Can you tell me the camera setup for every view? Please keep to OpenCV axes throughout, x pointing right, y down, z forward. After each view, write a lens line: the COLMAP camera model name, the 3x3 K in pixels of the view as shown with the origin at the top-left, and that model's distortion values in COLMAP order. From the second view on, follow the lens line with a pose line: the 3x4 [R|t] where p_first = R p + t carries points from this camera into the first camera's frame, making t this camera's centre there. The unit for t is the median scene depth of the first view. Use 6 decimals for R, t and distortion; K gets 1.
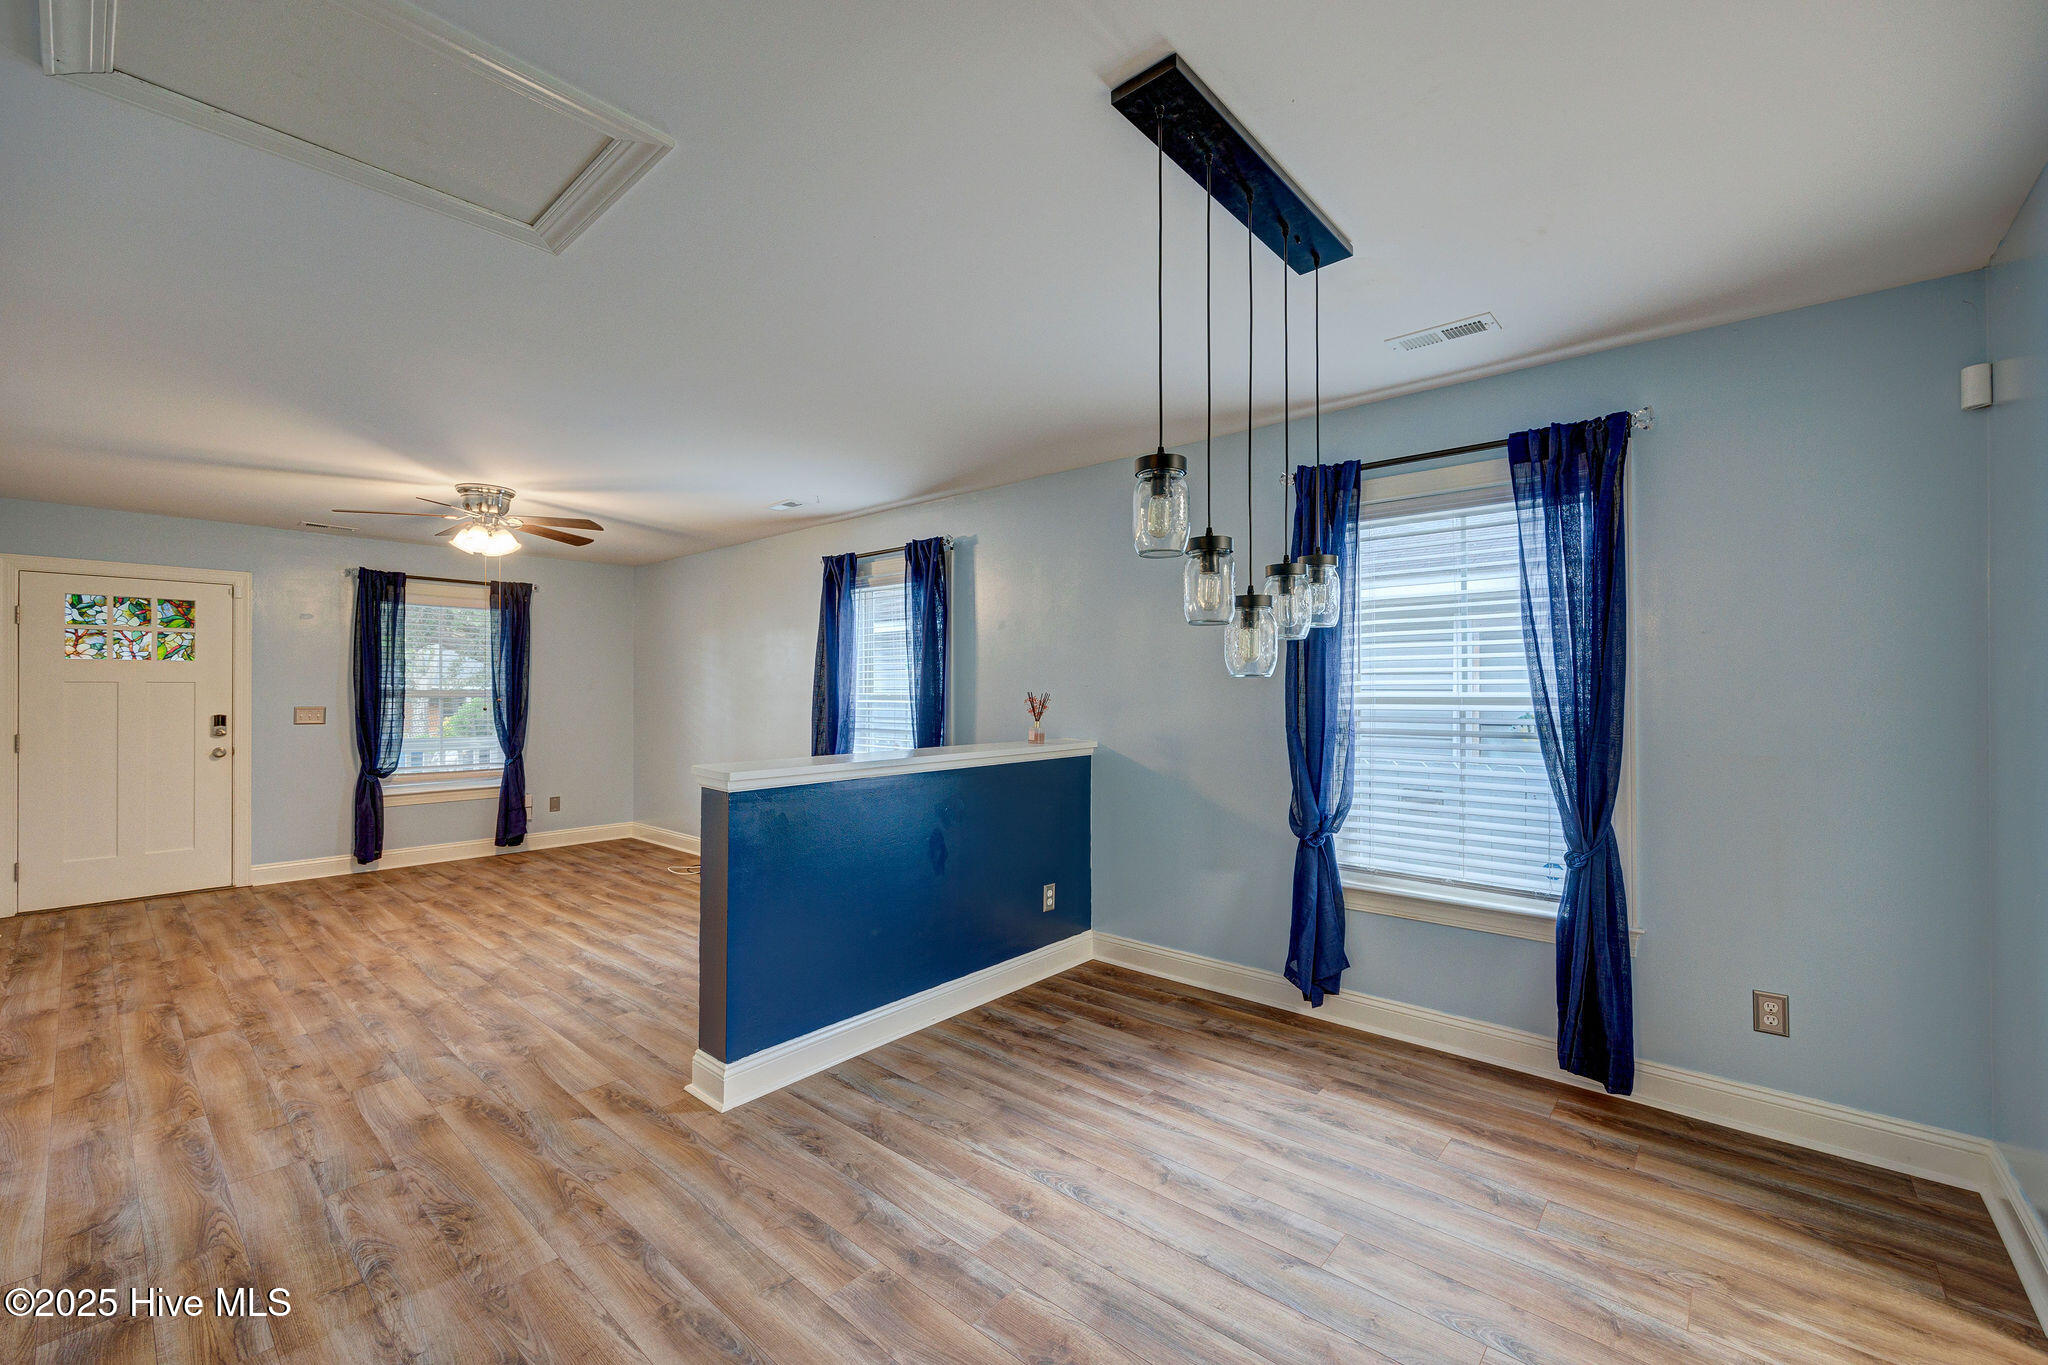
lens RADIAL K [[827.6, 0, 1035.7], [0, 827.6, 686.6], [0, 0, 1]] dist [-0.001274, 0.000031]
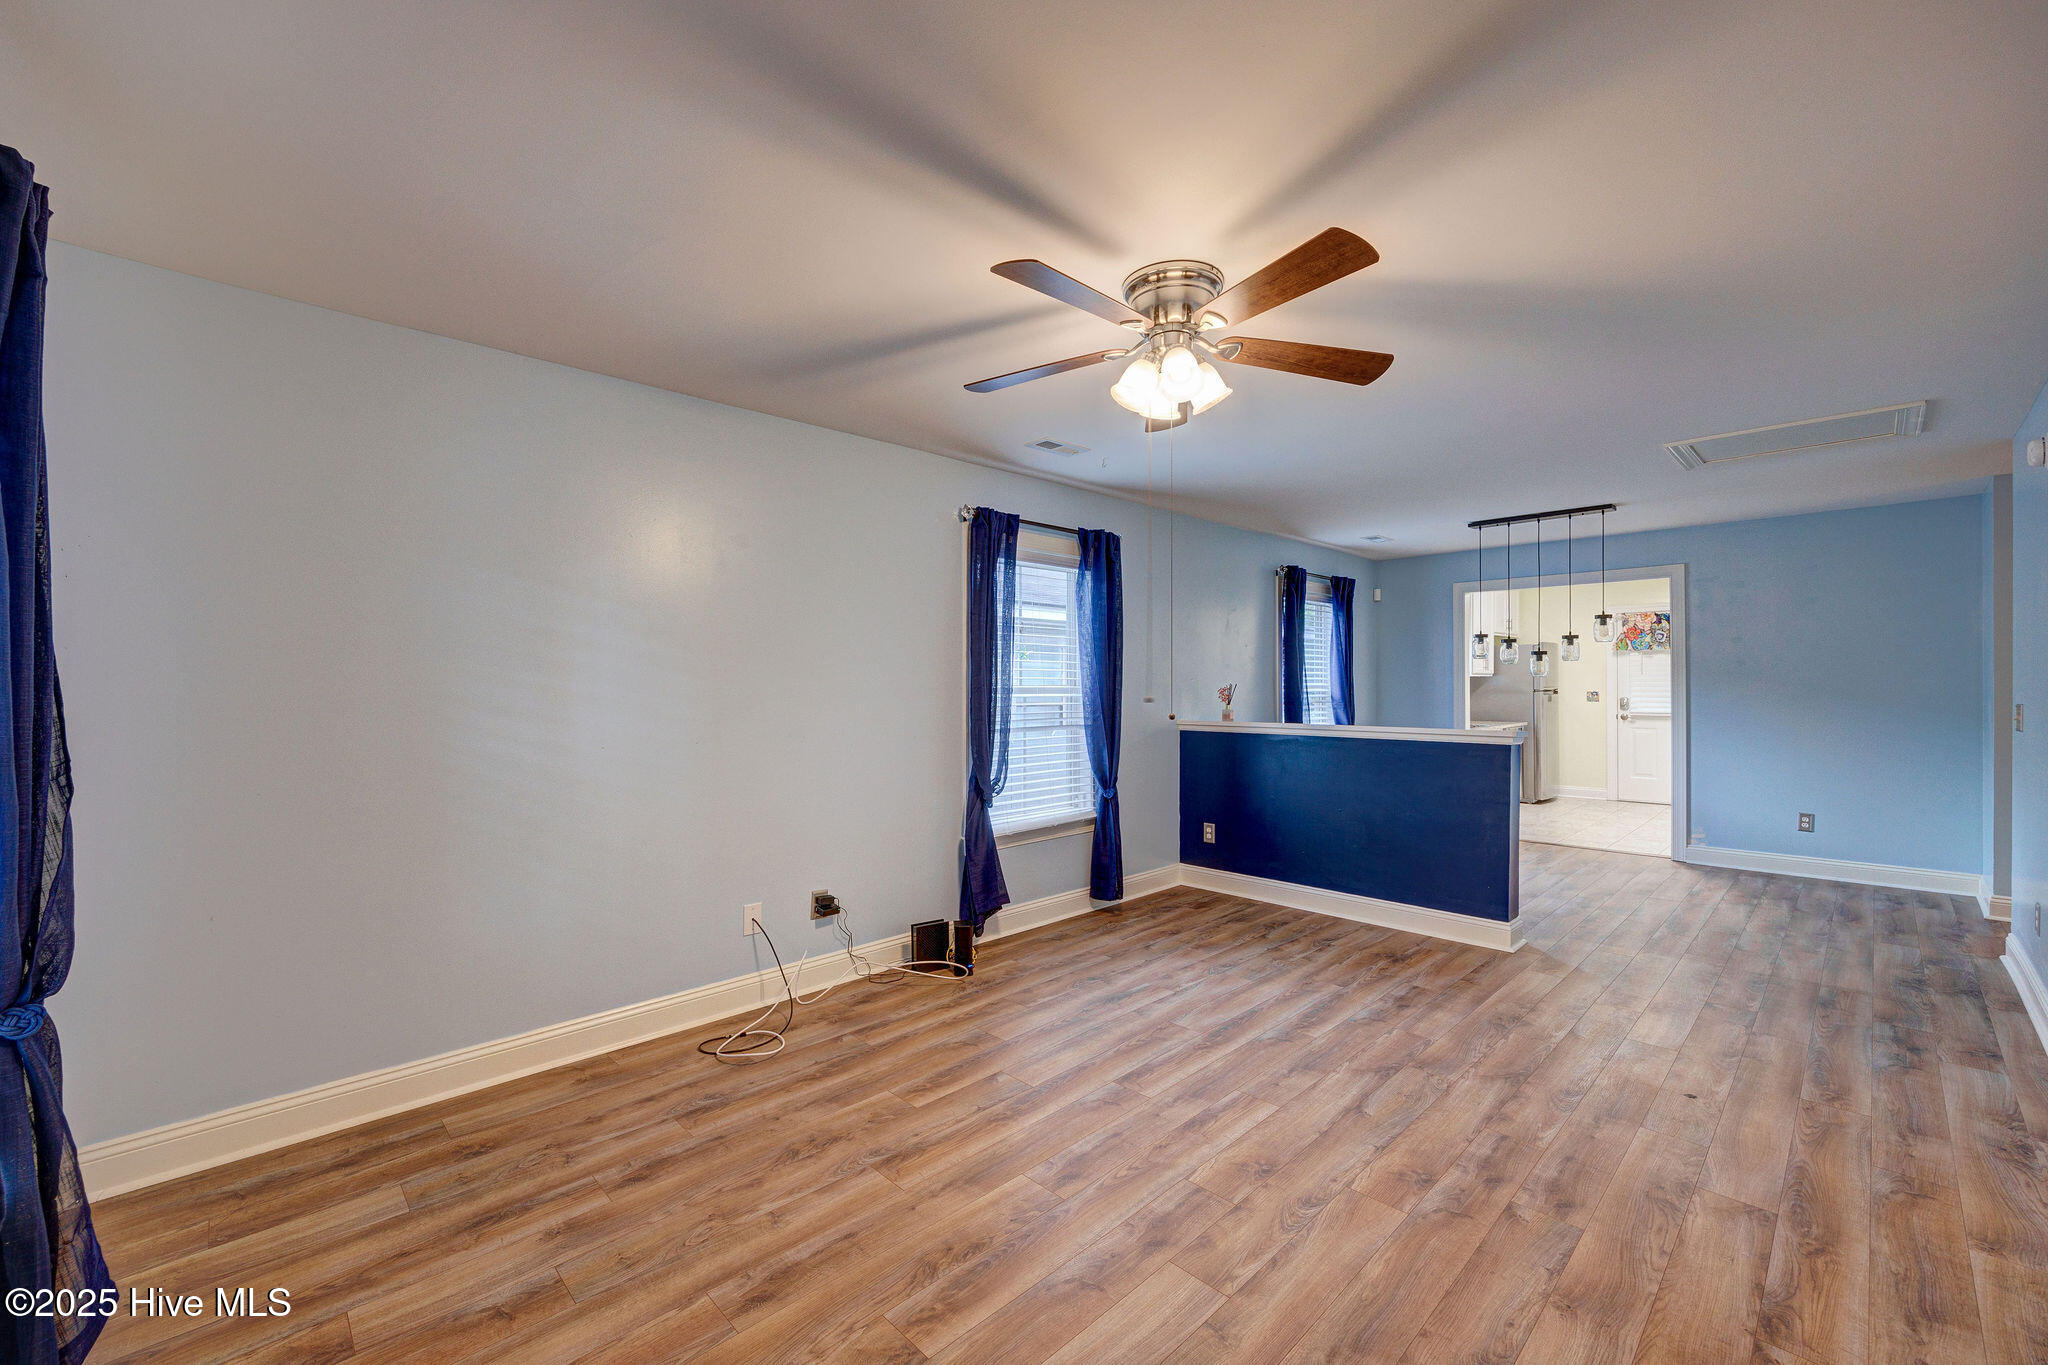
lens RADIAL K [[827.6, 0, 1017.1], [0, 827.6, 671.4], [0, 0, 1]] dist [-0.001274, 0.000031]
pose [[0.091767, 0.017603, 0.995625, -1.594242], [-0.001436, 0.999845, -0.017545, 0.011610], [-0.995780, 0.000180, 0.091778, 1.407624]]
